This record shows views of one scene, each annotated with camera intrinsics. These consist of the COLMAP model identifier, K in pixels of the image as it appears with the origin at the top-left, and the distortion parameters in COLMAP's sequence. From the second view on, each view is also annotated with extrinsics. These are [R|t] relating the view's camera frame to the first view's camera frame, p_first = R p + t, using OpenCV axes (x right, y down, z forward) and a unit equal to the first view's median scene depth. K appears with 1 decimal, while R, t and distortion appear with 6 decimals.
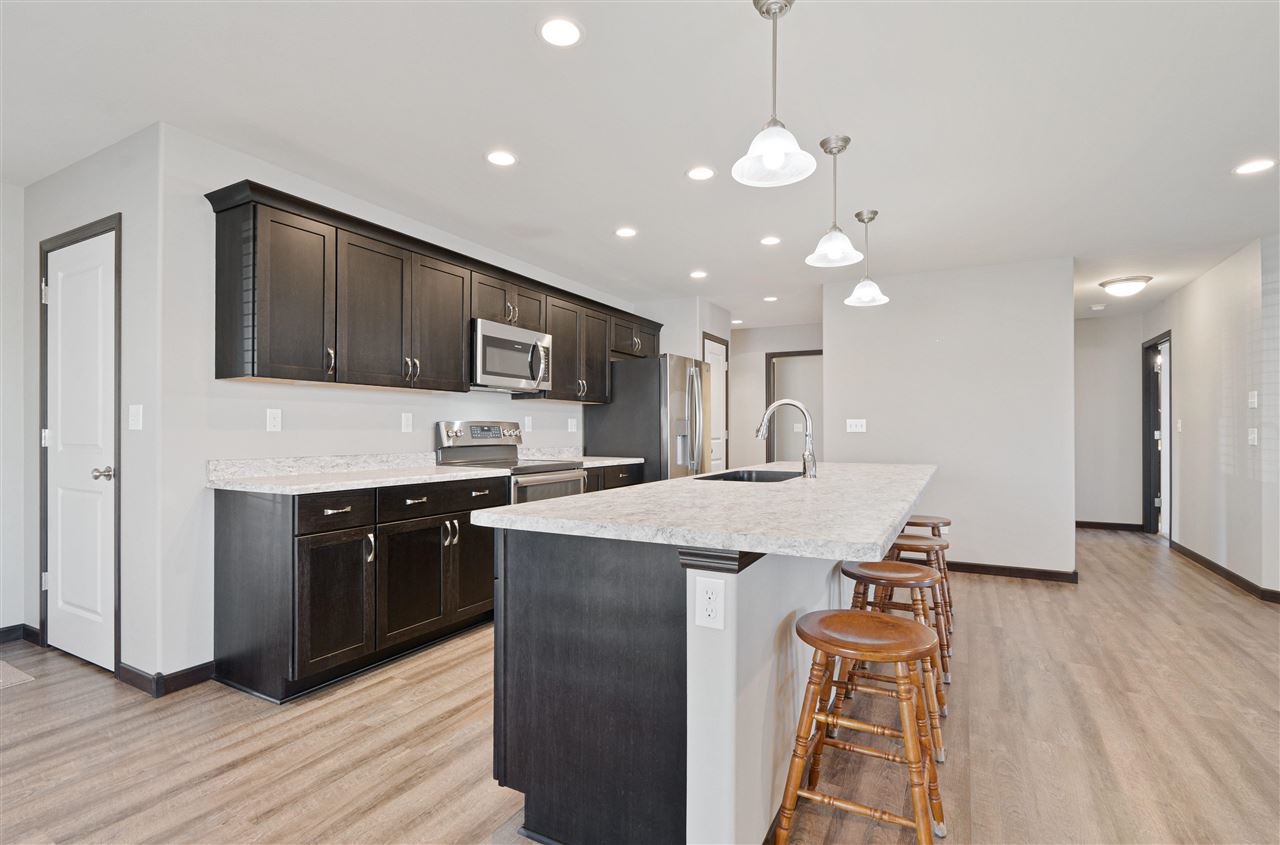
lens RADIAL K [[598.1, 0, 637.9], [0, 598.1, 427.1], [0, 0, 1]] dist [-0.002405, 0.002094]
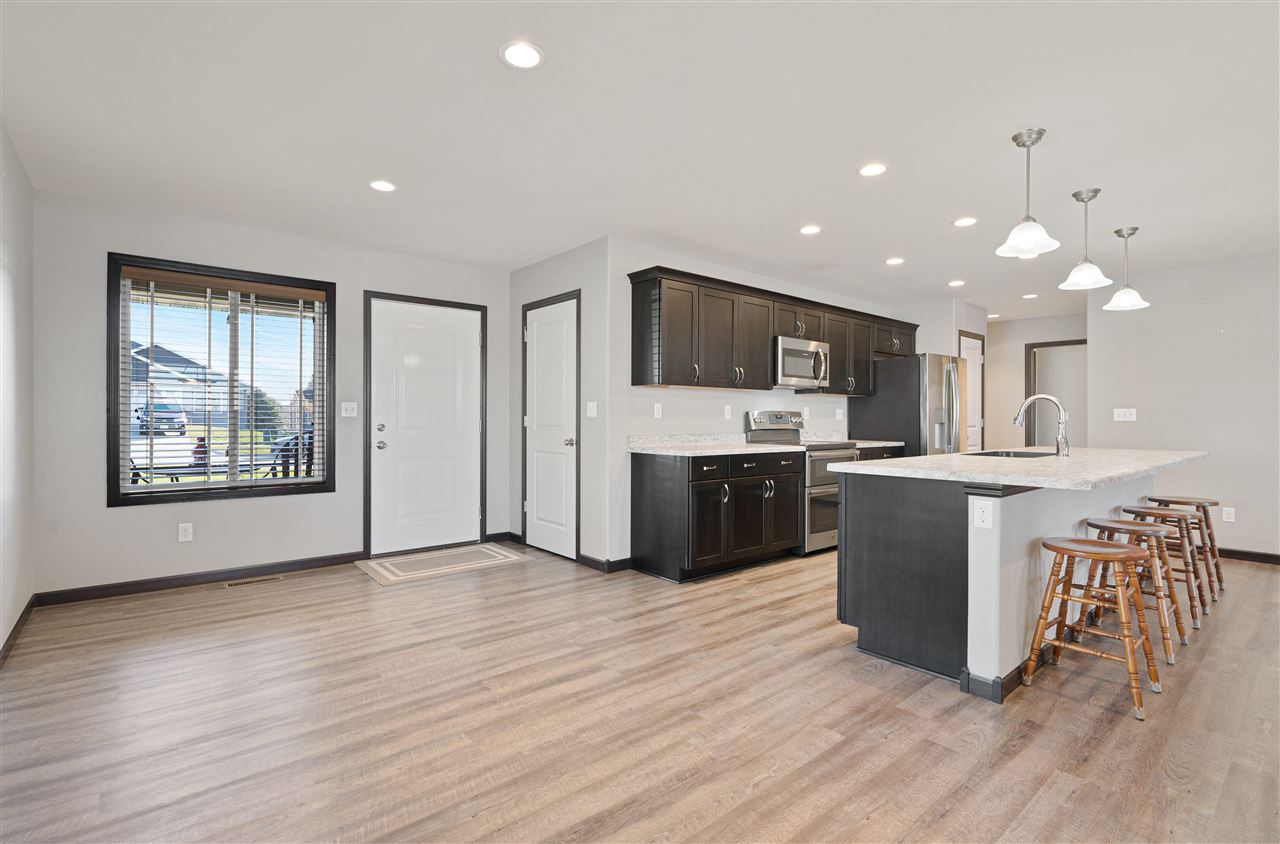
lens RADIAL K [[598.1, 0, 639.9], [0, 598.1, 414.2], [0, 0, 1]] dist [-0.002405, 0.002094]
pose [[0.934087, 0.002386, -0.357038, -0.083840], [-0.002874, 0.999996, -0.000835, -0.001023], [0.357035, 0.001806, 0.934089, -0.431340]]
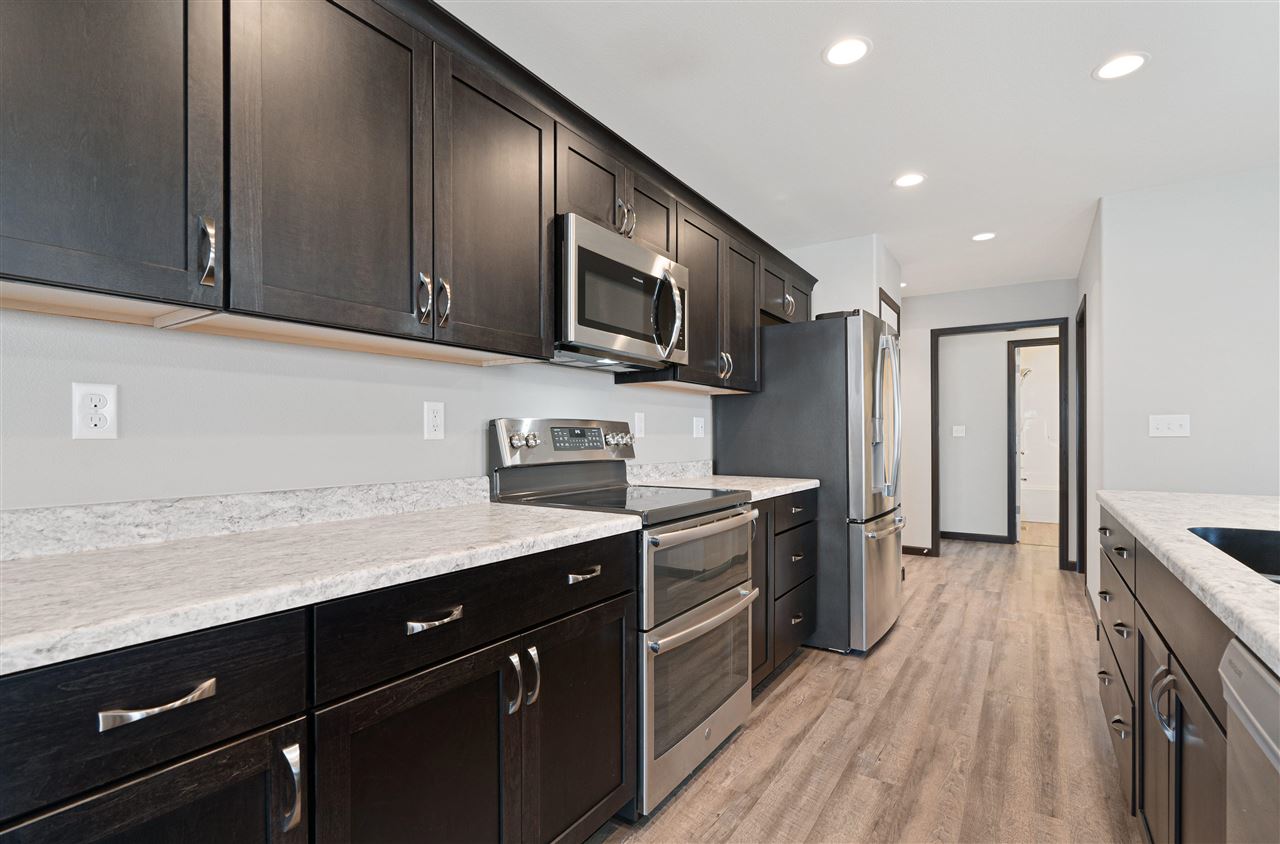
lens RADIAL K [[598.1, 0, 653.0], [0, 598.1, 434.0], [0, 0, 1]] dist [-0.002405, 0.002094]
pose [[0.997833, -0.003637, -0.065693, -0.181064], [0.003801, 0.999990, 0.002372, 0.003763], [0.065683, -0.002617, 0.997837, 0.550720]]
